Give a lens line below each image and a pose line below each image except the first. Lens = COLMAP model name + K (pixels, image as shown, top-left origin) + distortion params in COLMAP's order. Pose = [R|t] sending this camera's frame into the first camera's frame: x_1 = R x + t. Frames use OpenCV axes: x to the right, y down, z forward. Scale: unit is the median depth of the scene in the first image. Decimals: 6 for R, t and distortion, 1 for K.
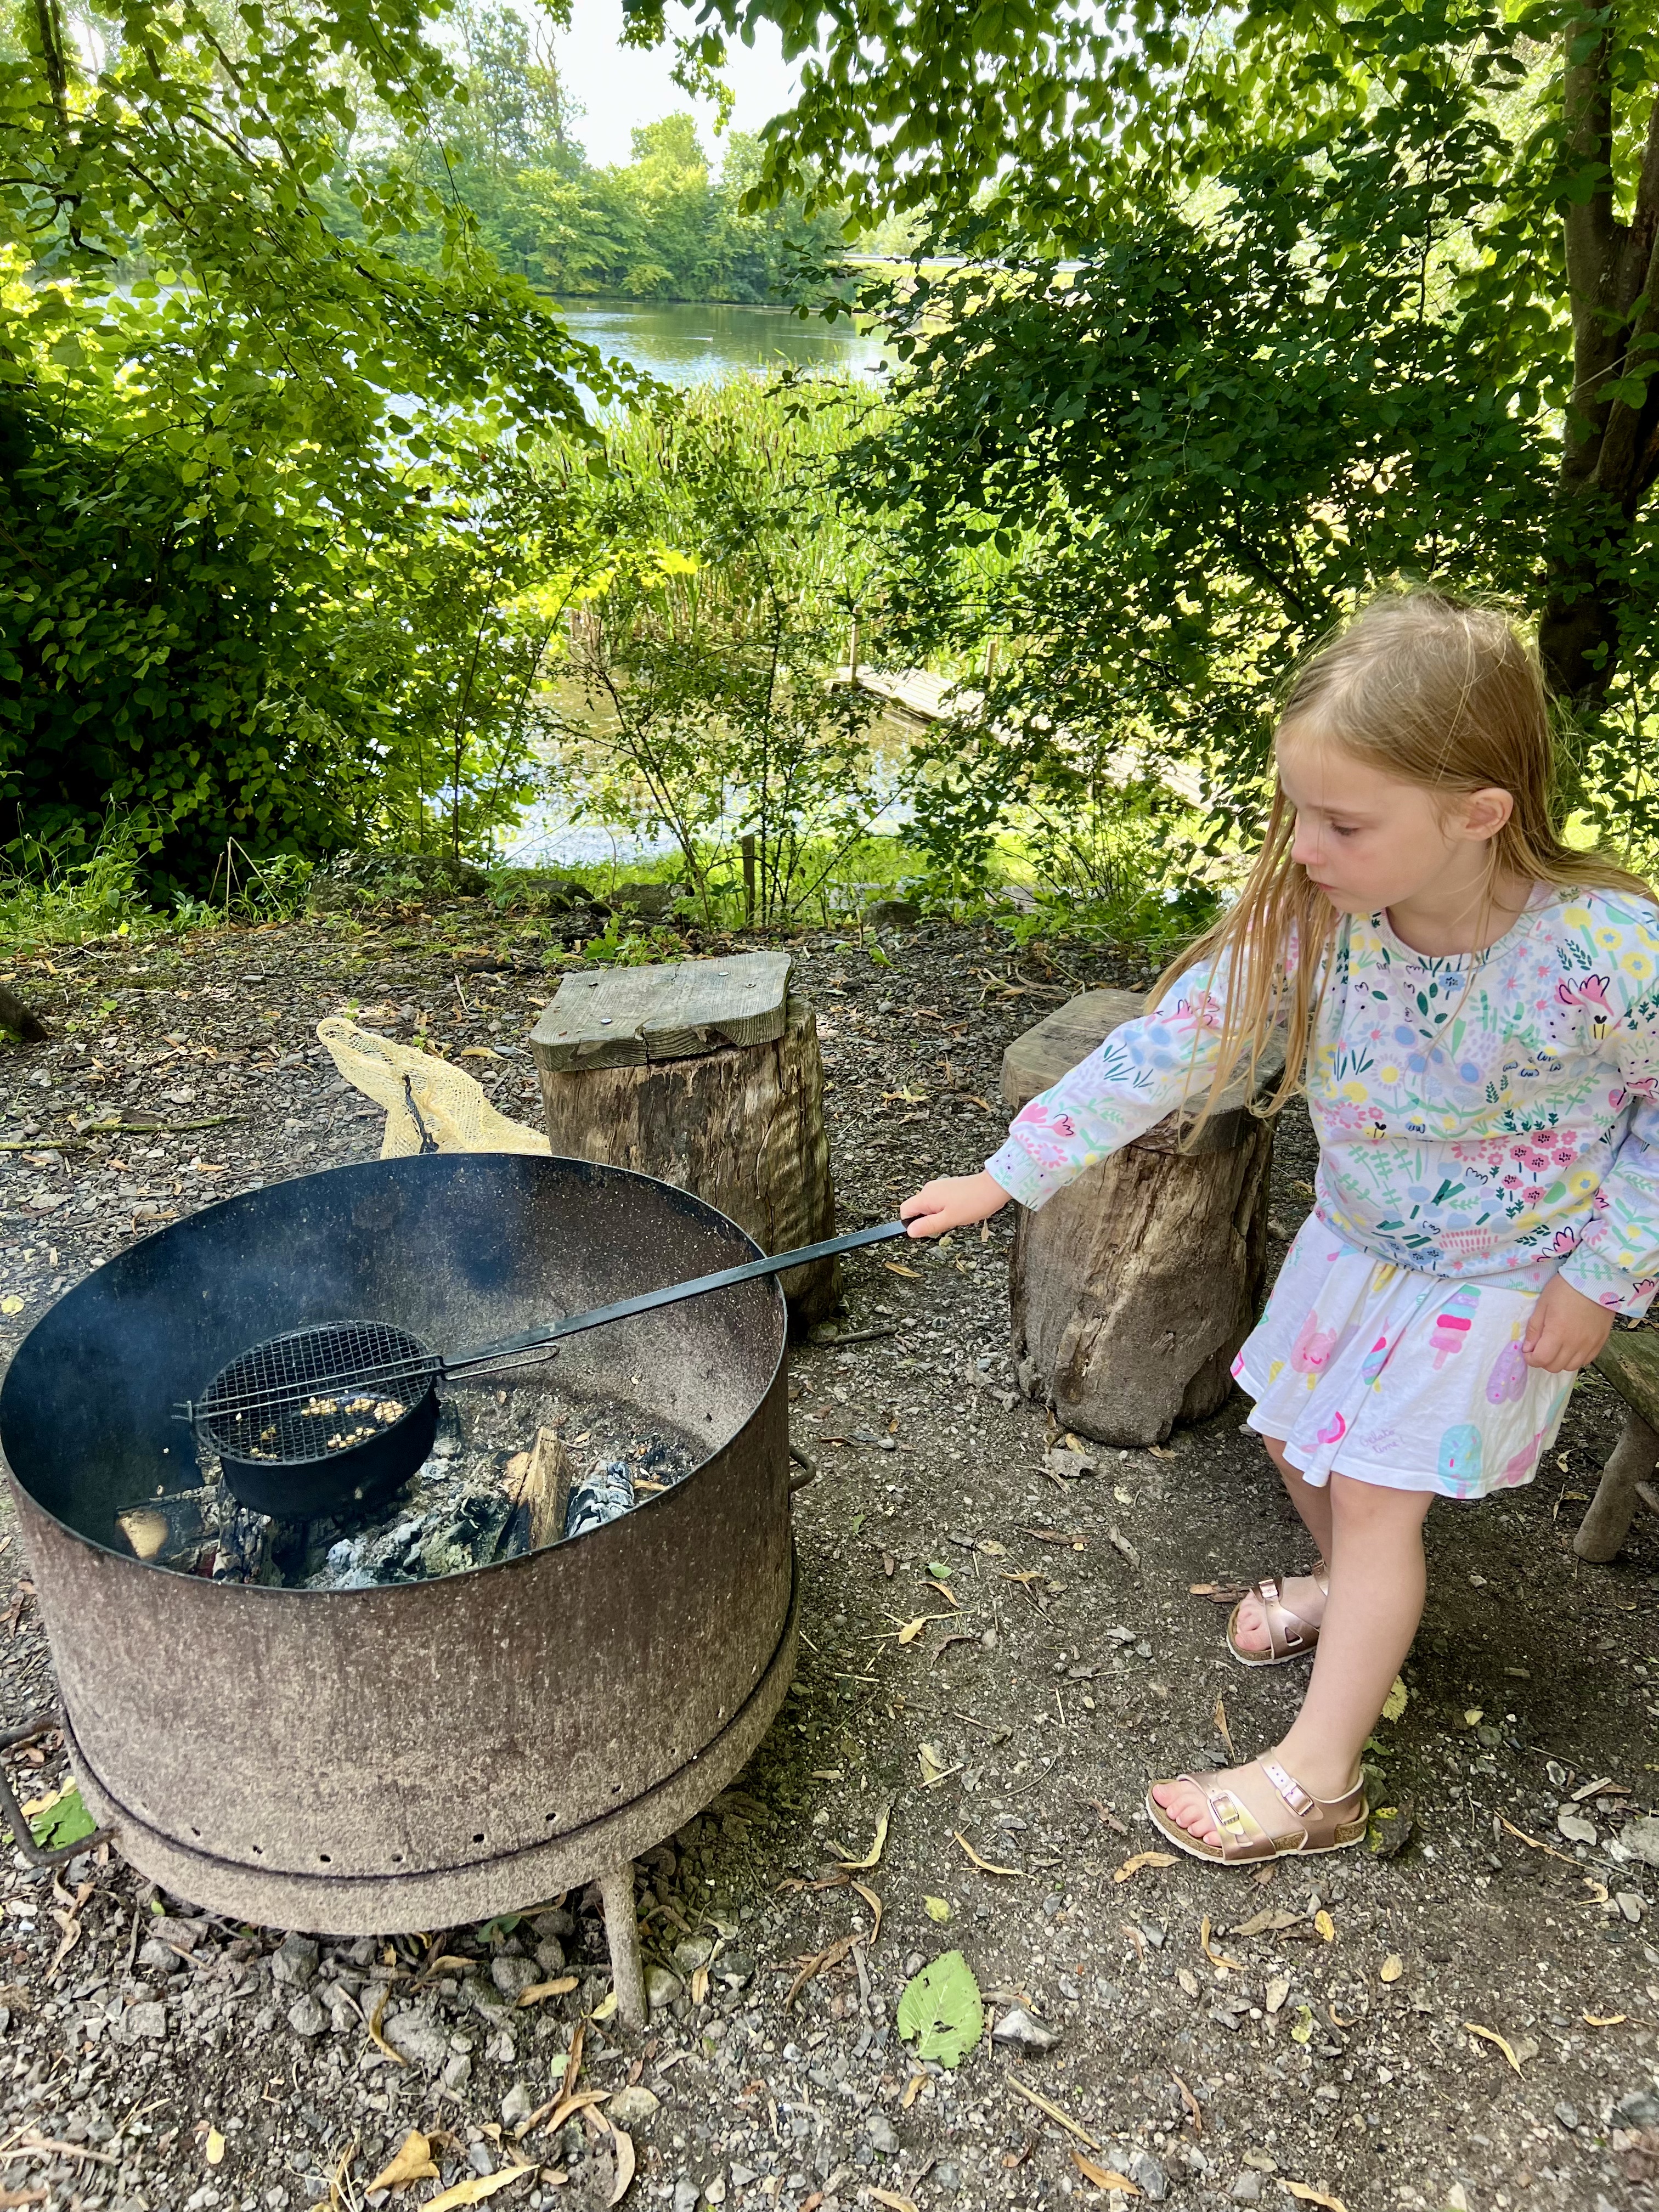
lens RADIAL K [[1702.8, 0, 832.1], [0, 1702.8, 1093.6], [0, 0, 1]] dist [0.057868, -0.045345]
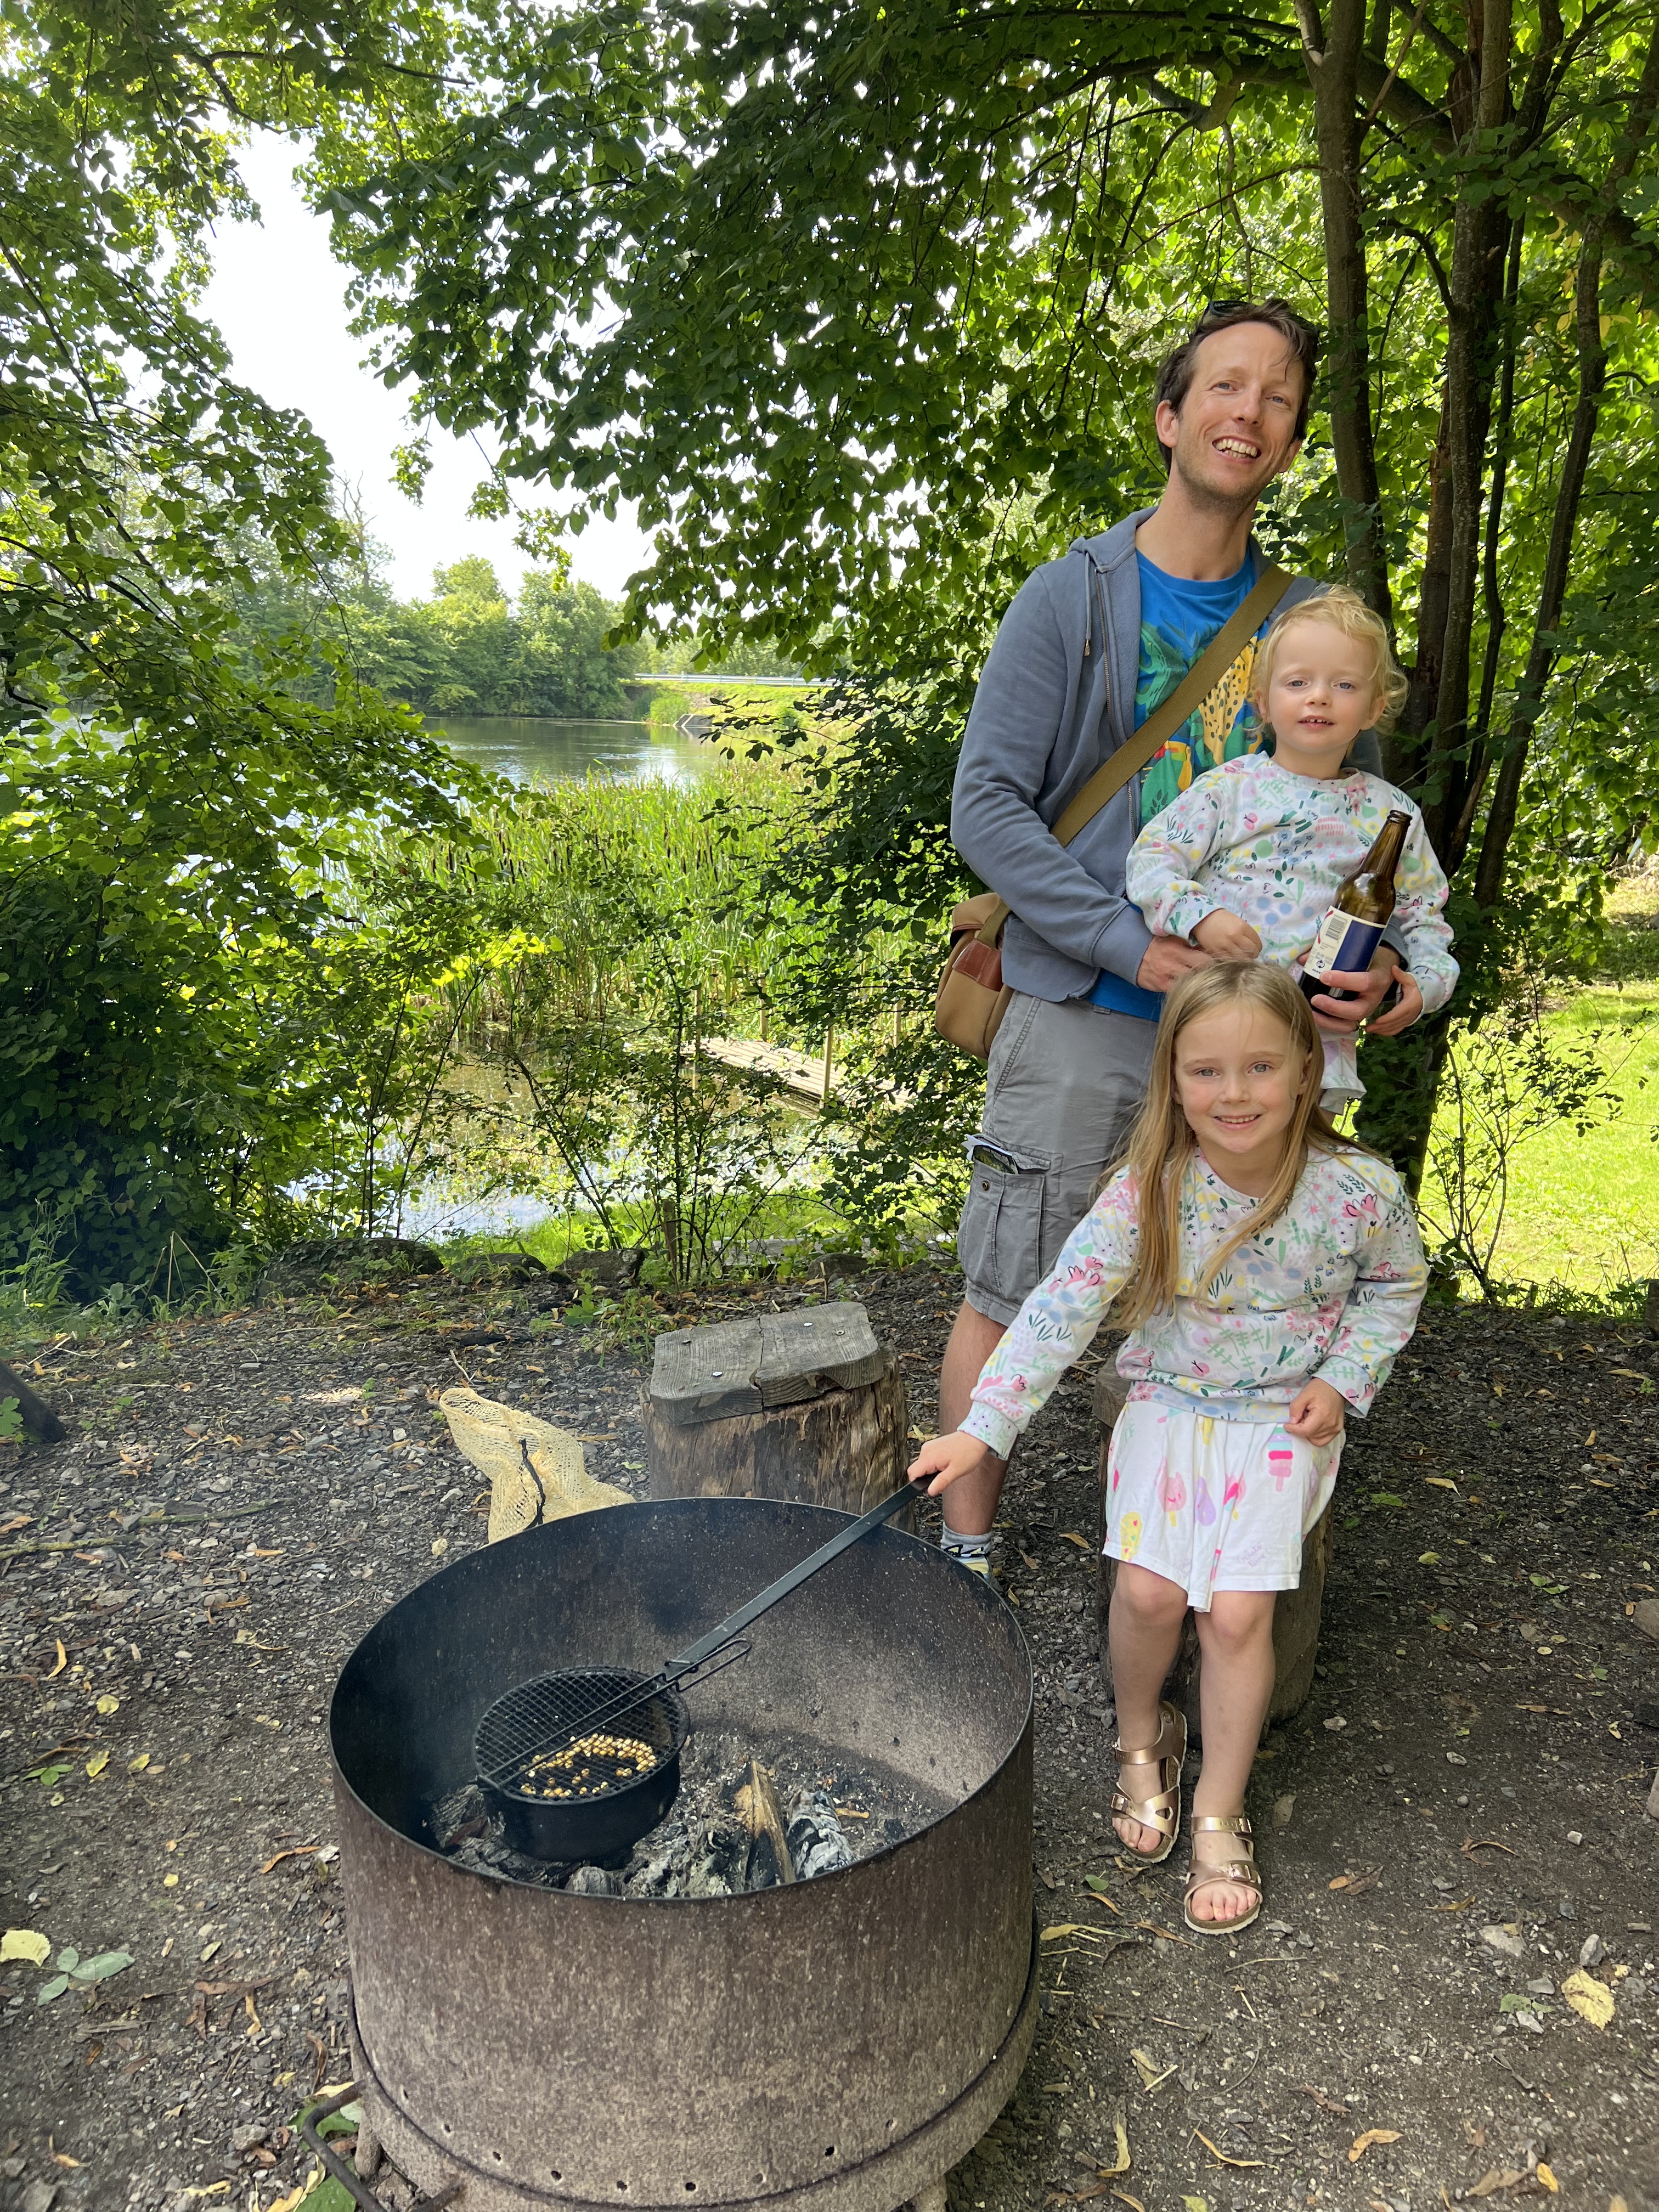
lens RADIAL K [[1702.8, 0, 822.6], [0, 1702.8, 1087.3], [0, 0, 1]] dist [0.057868, -0.045345]
pose [[0.992266, -0.042129, 0.116763, -0.126519], [0.065839, 0.976052, -0.207335, 0.005974], [-0.105232, 0.213419, 0.971277, -0.070844]]
